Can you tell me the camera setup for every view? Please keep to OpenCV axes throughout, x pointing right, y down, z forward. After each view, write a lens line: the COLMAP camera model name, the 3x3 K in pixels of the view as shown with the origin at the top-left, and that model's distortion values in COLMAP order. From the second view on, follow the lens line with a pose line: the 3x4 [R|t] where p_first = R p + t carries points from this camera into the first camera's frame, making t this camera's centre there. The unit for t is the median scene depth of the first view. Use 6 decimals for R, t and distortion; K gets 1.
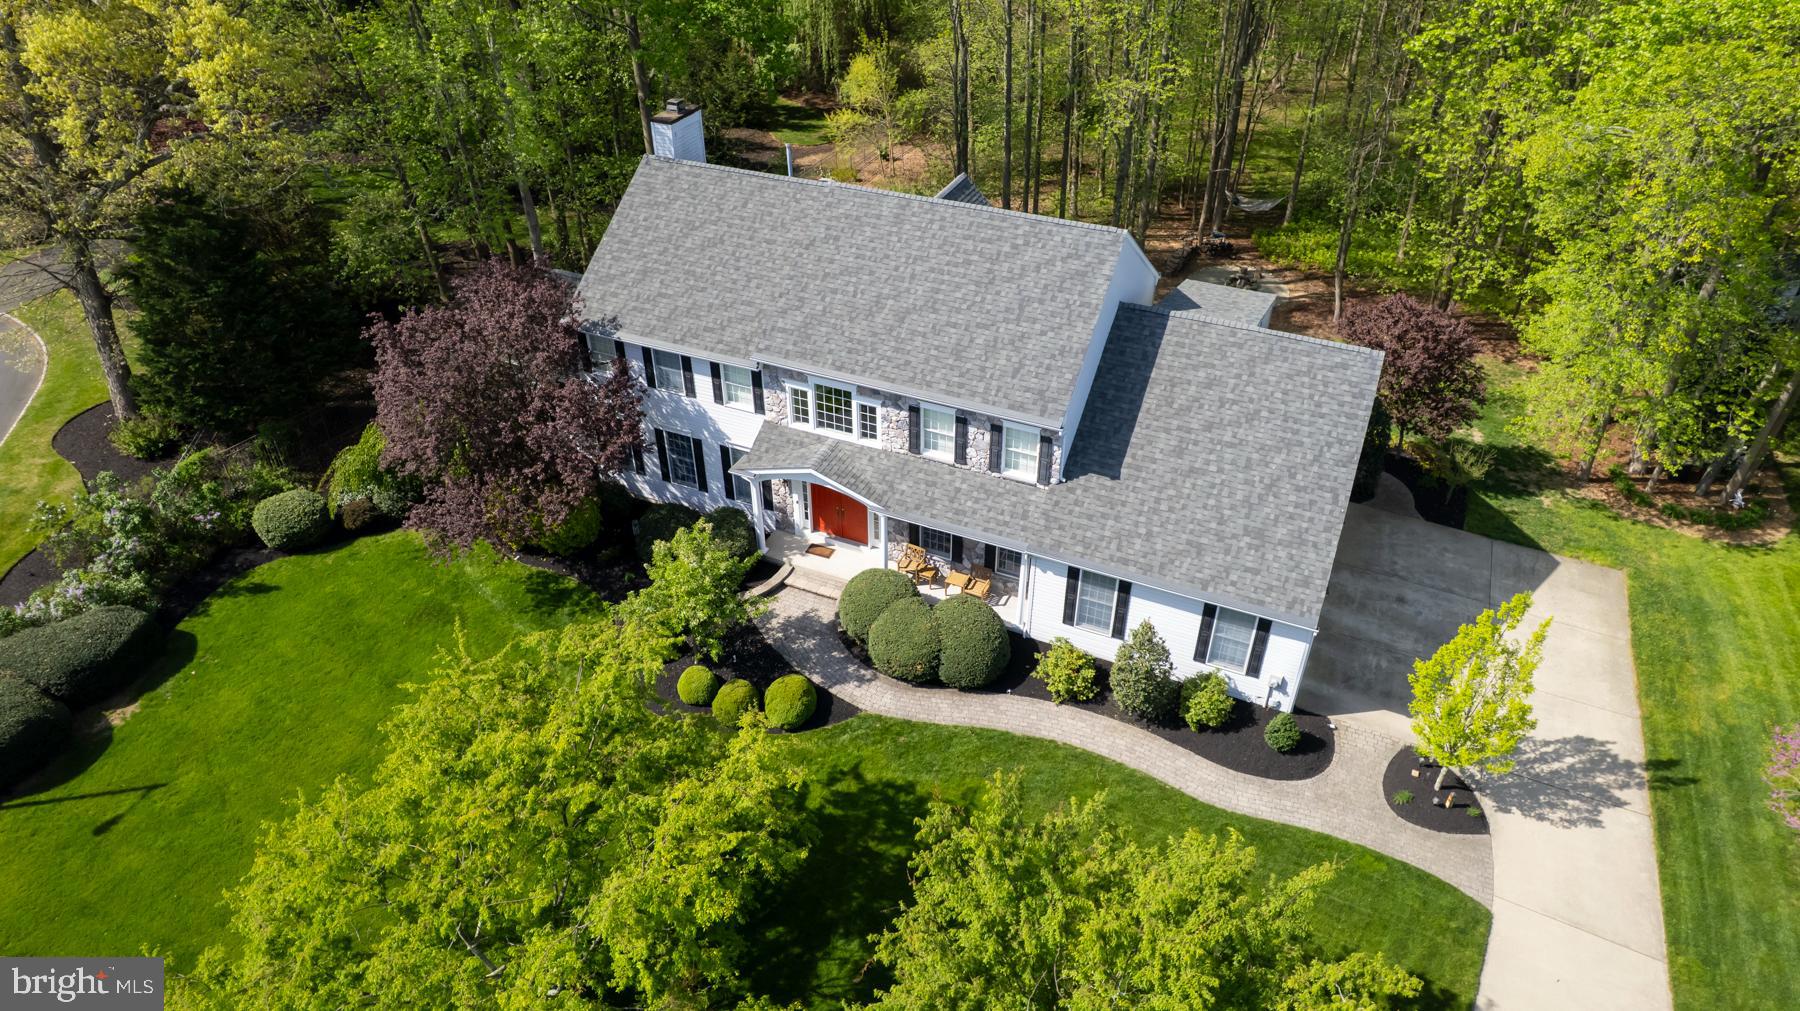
lens RADIAL K [[1154.0, 0, 900.0], [0, 1154.0, 505.5], [0, 0, 1]] dist [-0.069207, 0.072903]
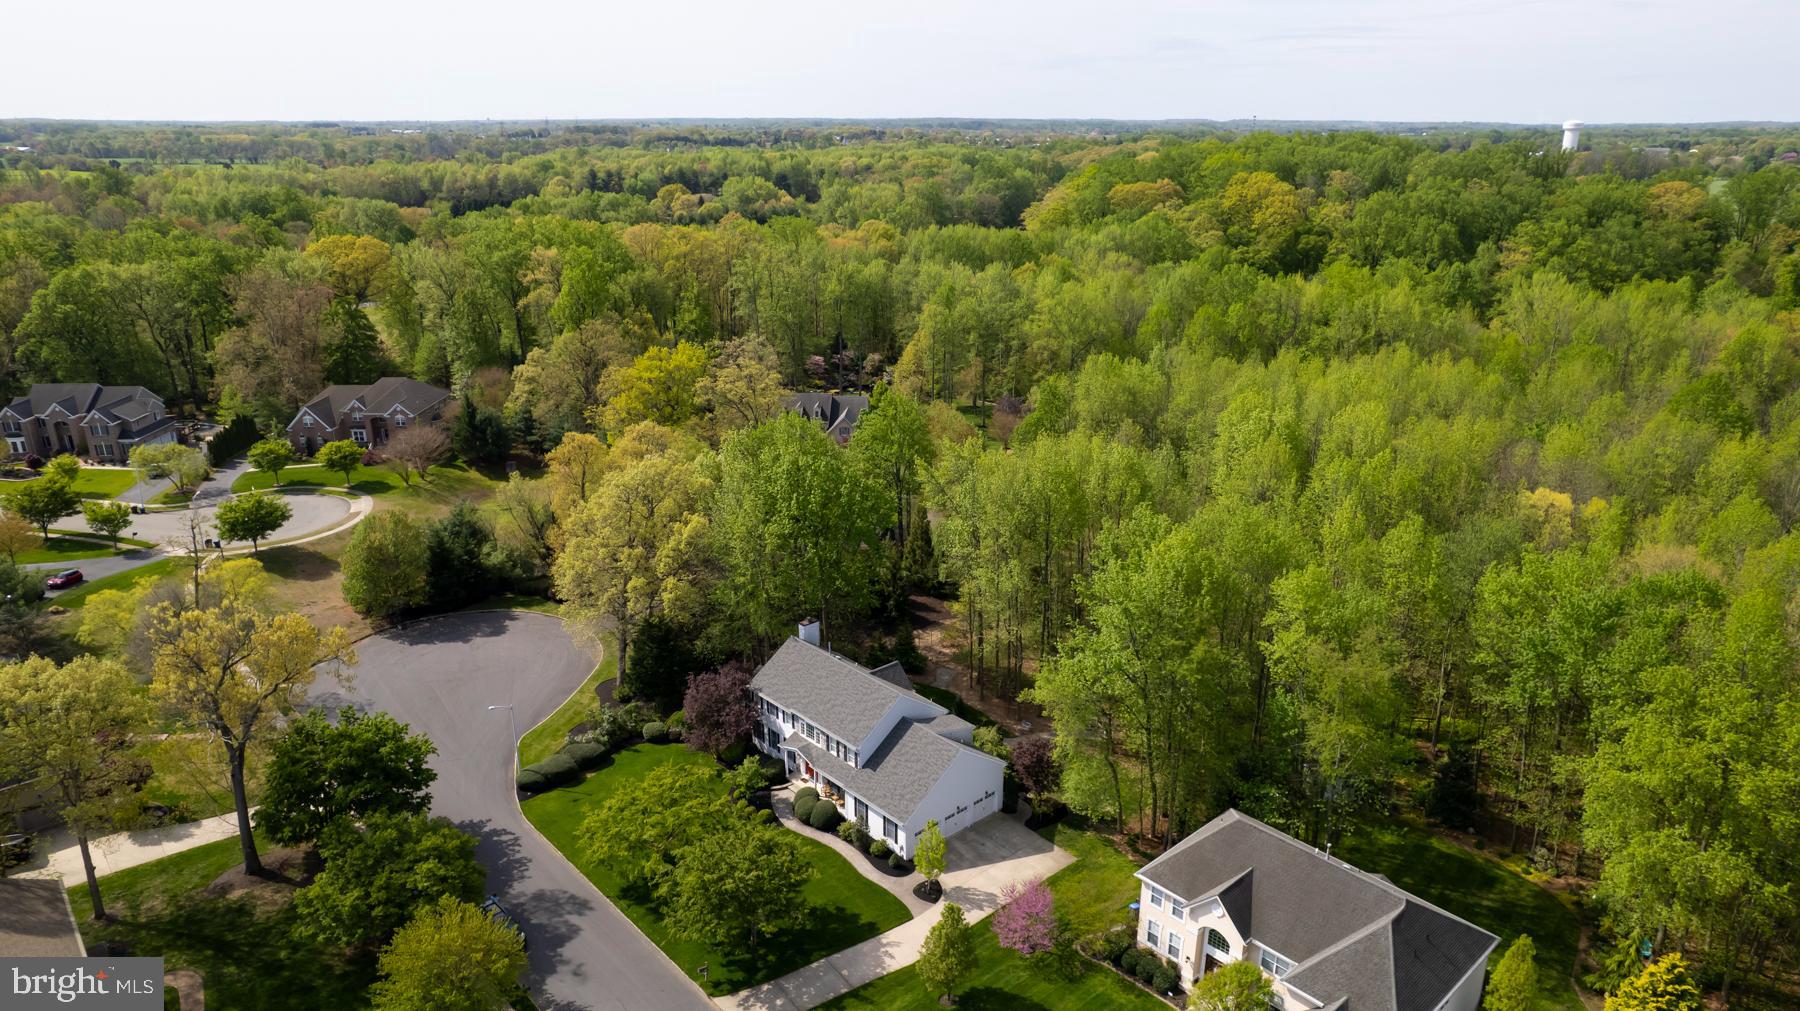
lens RADIAL K [[1154.0, 0, 900.0], [0, 1154.0, 505.5], [0, 0, 1]] dist [-0.069207, 0.072903]
pose [[0.913303, 0.135230, -0.384175, 1.280753], [-0.243705, 0.937217, -0.249462, 0.057817], [0.326321, 0.321460, 0.888920, -1.877066]]
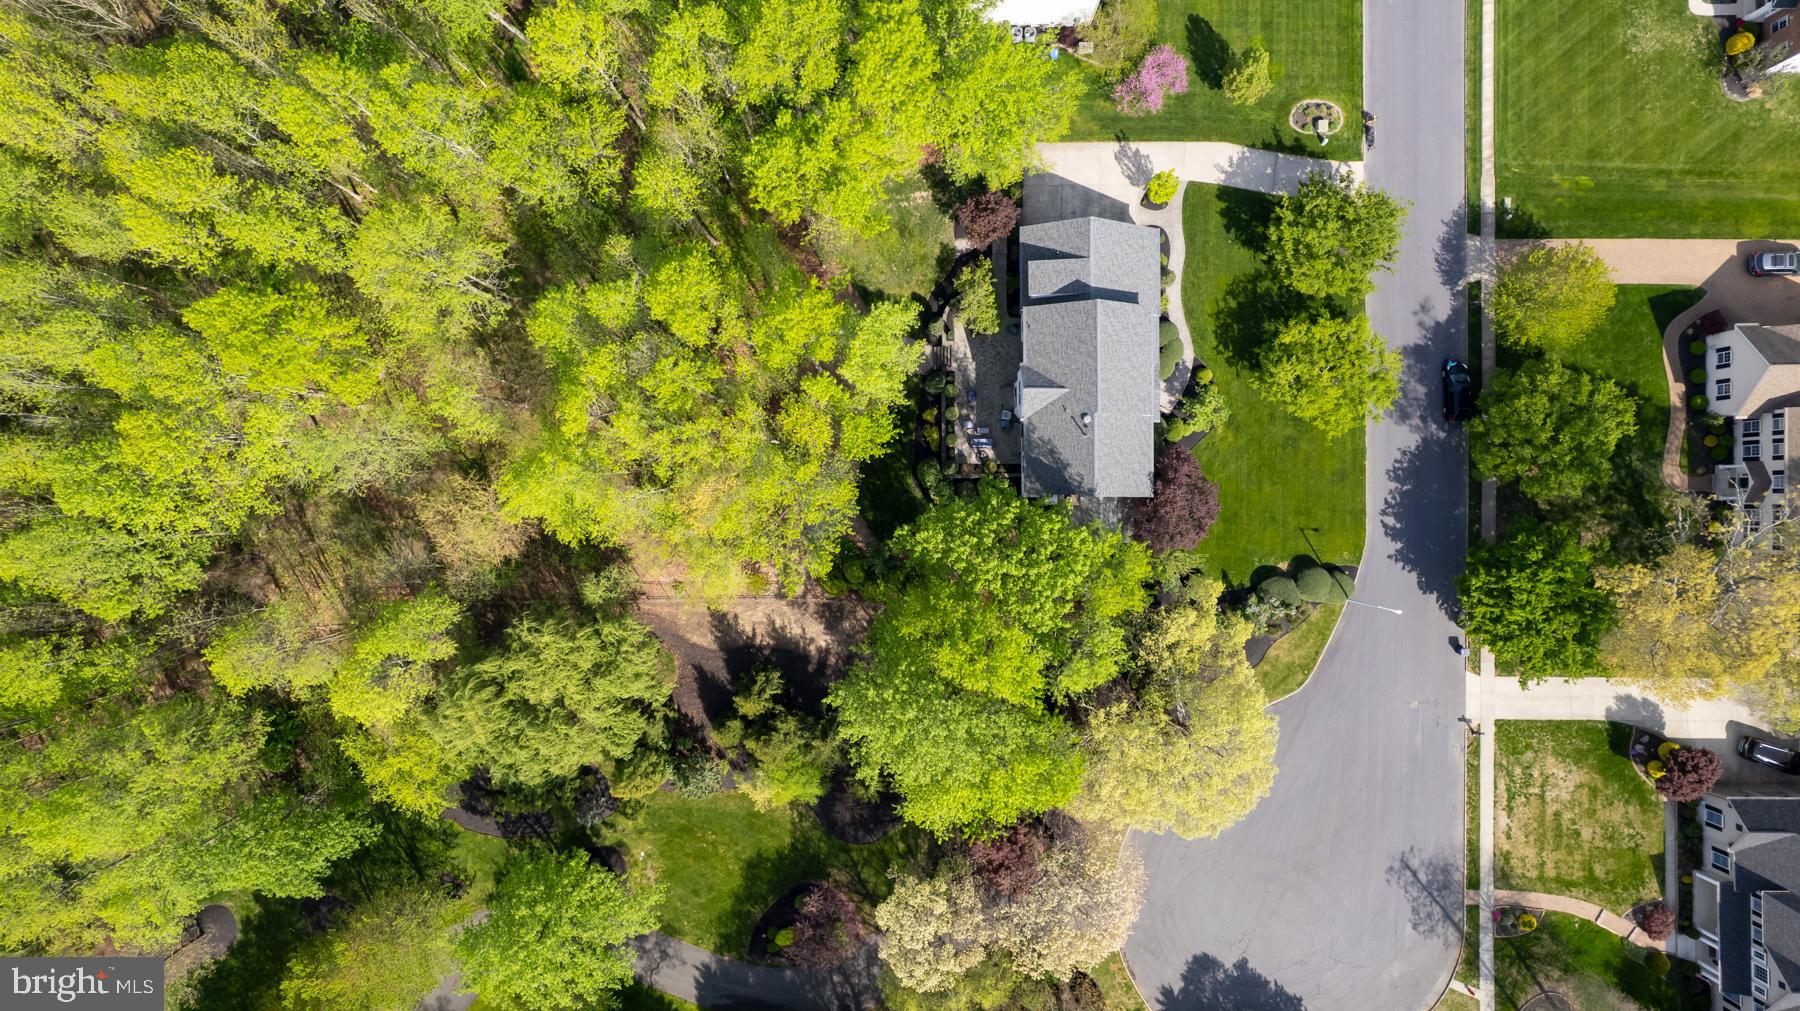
lens RADIAL K [[1154.0, 0, 900.0], [0, 1154.0, 505.5], [0, 0, 1]] dist [-0.069207, 0.072903]
pose [[-0.416105, -0.909317, 0.000455, -0.070280], [0.539215, -0.246343, 0.805334, -2.928114], [-0.732191, 0.335348, 0.592821, -0.193955]]
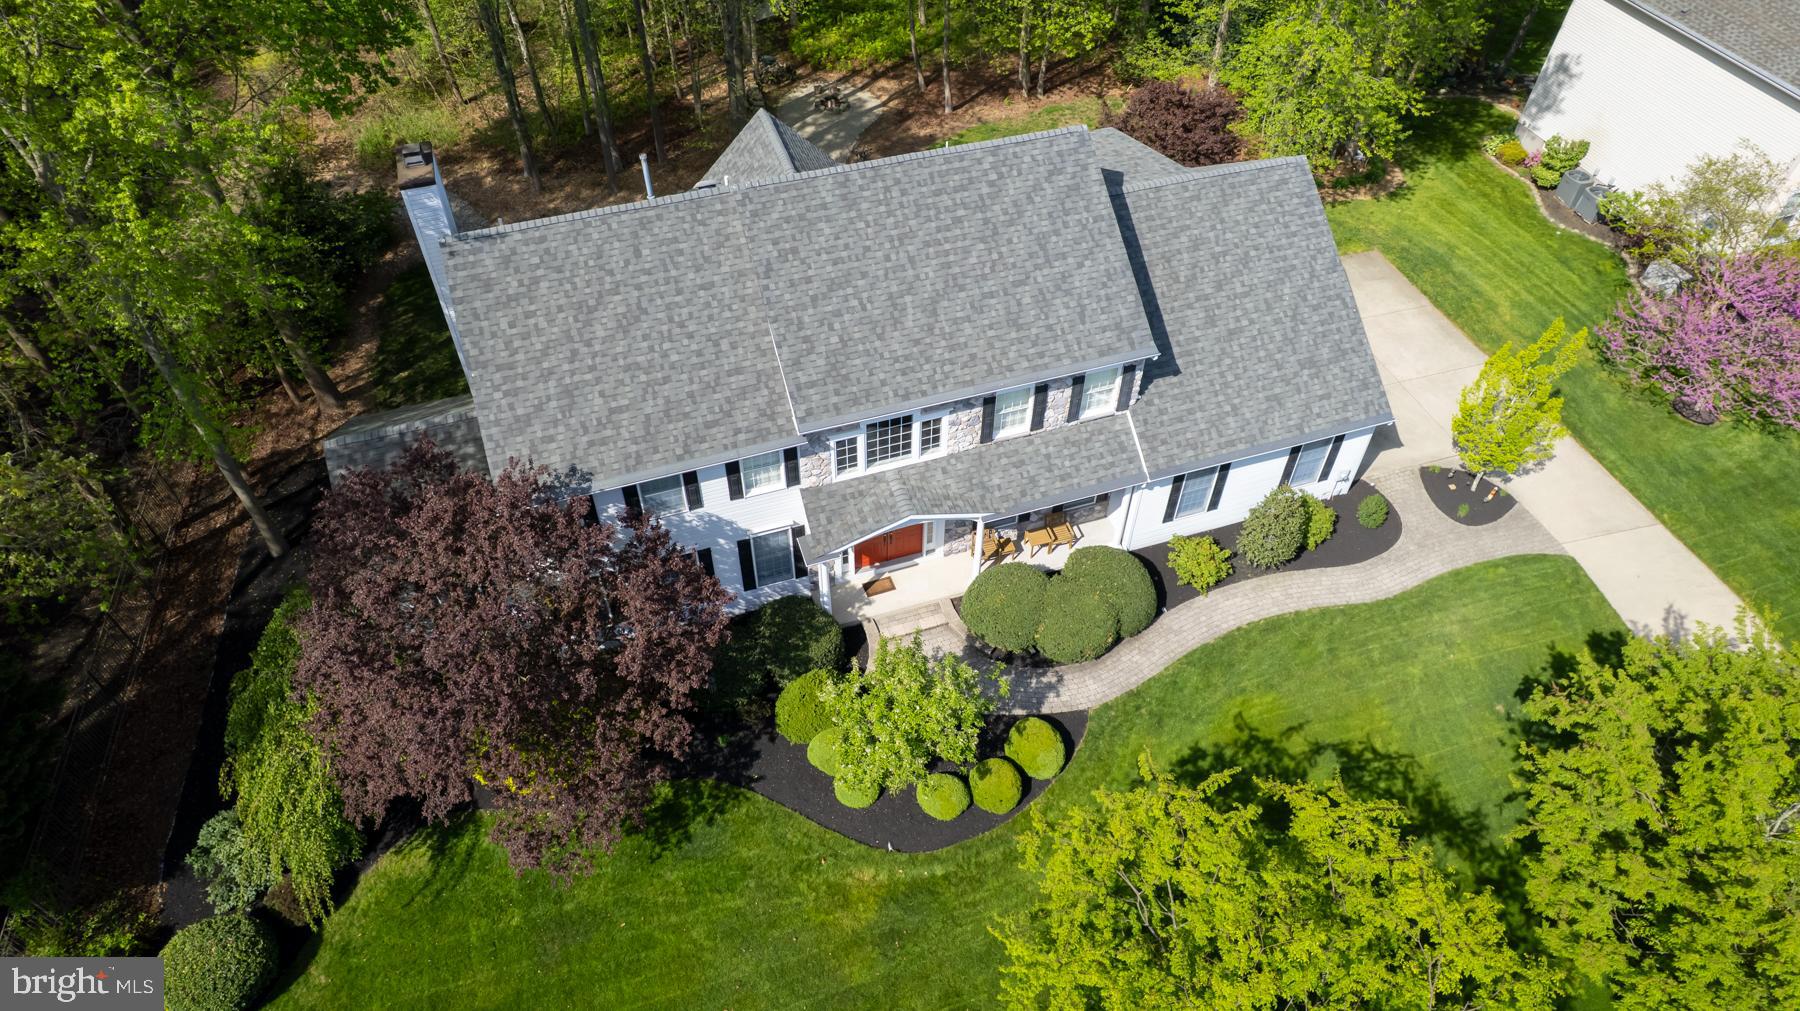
lens RADIAL K [[1154.0, 0, 900.0], [0, 1154.0, 505.5], [0, 0, 1]] dist [-0.069207, 0.072903]
pose [[0.730763, -0.496076, 0.468928, -0.484155], [0.391850, 0.867333, 0.306899, -0.306006], [-0.558962, -0.040522, 0.828202, 0.293217]]
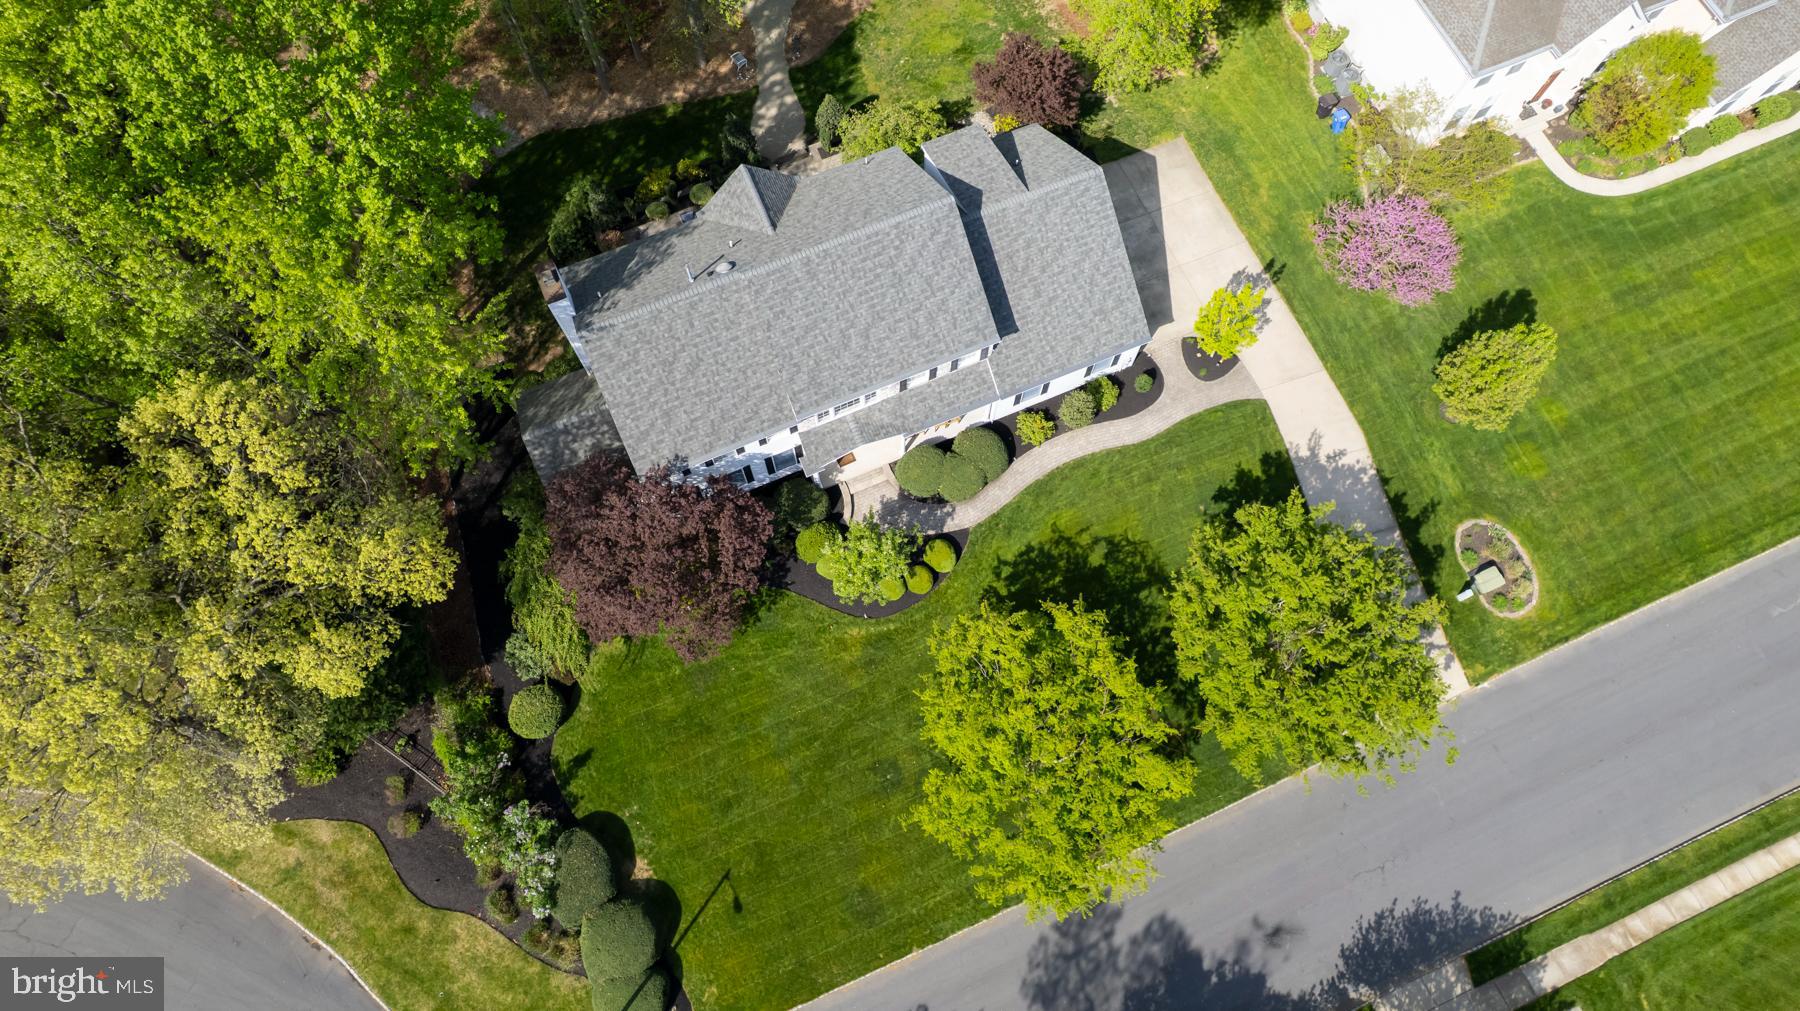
lens RADIAL K [[1154.0, 0, 900.0], [0, 1154.0, 505.5], [0, 0, 1]] dist [-0.069207, 0.072903]
pose [[0.671746, -0.697772, 0.248739, -0.479196], [0.429524, 0.640454, 0.636653, -0.928197], [-0.603546, -0.320830, 0.729932, -0.163810]]
